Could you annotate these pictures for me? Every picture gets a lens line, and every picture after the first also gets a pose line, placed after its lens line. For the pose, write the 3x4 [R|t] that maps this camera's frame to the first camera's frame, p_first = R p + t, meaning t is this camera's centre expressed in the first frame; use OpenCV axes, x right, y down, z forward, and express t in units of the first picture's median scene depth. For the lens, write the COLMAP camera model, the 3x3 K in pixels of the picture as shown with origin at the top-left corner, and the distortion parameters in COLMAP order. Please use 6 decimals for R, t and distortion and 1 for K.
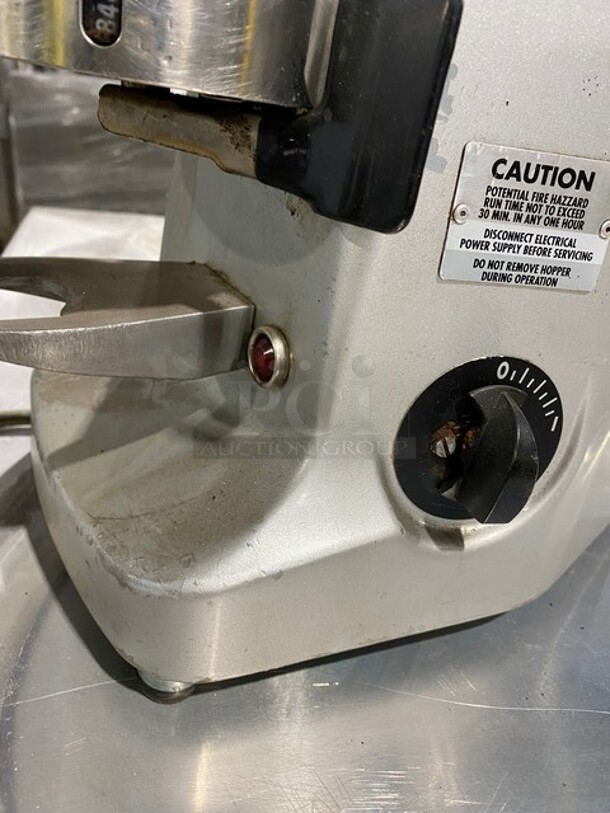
lens RADIAL K [[626.6, 0, 305.0], [0, 626.6, 406.5], [0, 0, 1]] dist [0.009087, 0.007282]
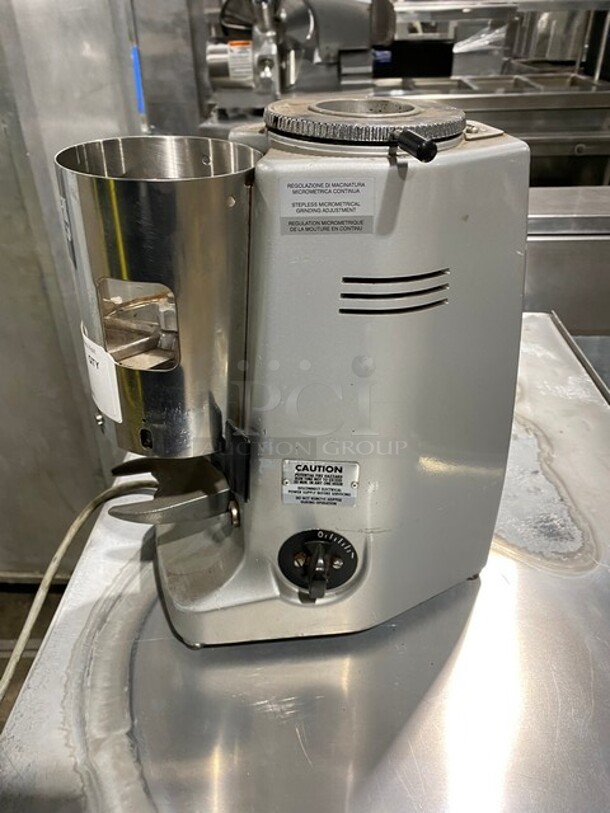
lens RADIAL K [[626.6, 0, 305.0], [0, 626.6, 406.5], [0, 0, 1]] dist [0.009087, 0.007282]
pose [[0.954657, 0.040796, -0.294900, 1.009911], [-0.021121, 0.997352, 0.069597, -0.755043], [0.296958, -0.060213, 0.952990, -1.326328]]
